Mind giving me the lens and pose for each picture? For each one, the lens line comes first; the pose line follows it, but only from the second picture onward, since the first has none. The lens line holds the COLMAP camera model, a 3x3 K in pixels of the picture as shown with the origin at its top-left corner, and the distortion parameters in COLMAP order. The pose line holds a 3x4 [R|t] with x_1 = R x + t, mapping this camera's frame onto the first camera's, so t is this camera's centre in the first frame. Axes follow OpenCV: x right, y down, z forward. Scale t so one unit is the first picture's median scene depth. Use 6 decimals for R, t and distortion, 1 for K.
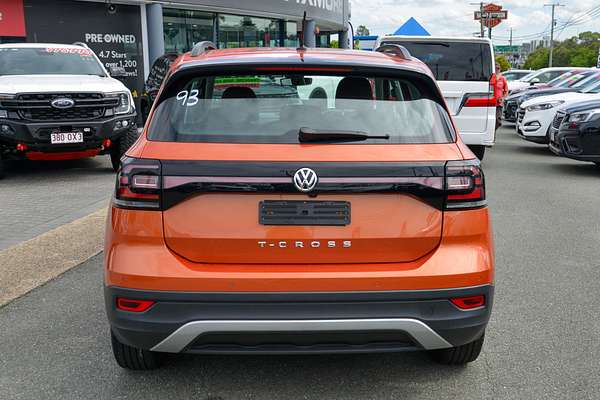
lens RADIAL K [[591.6, 0, 300.4], [0, 591.6, 197.8], [0, 0, 1]] dist [0.015077, 0.000000]
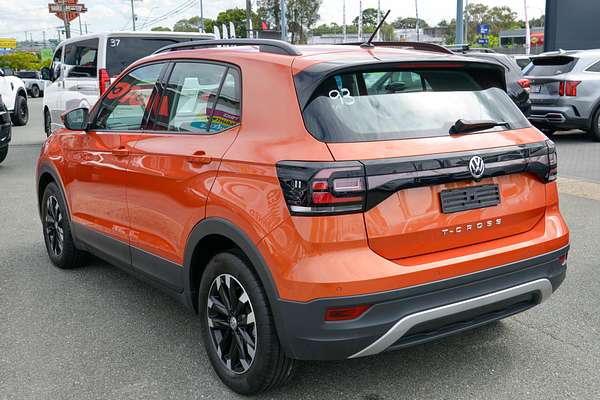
lens RADIAL K [[591.6, 0, 300.2], [0, 591.6, 201.8], [0, 0, 1]] dist [0.015077, 0.000000]
pose [[0.895502, -0.119482, 0.428720, -0.742567], [0.116590, 0.992628, 0.033108, -0.039933], [-0.429515, 0.020336, 0.902831, 0.158481]]
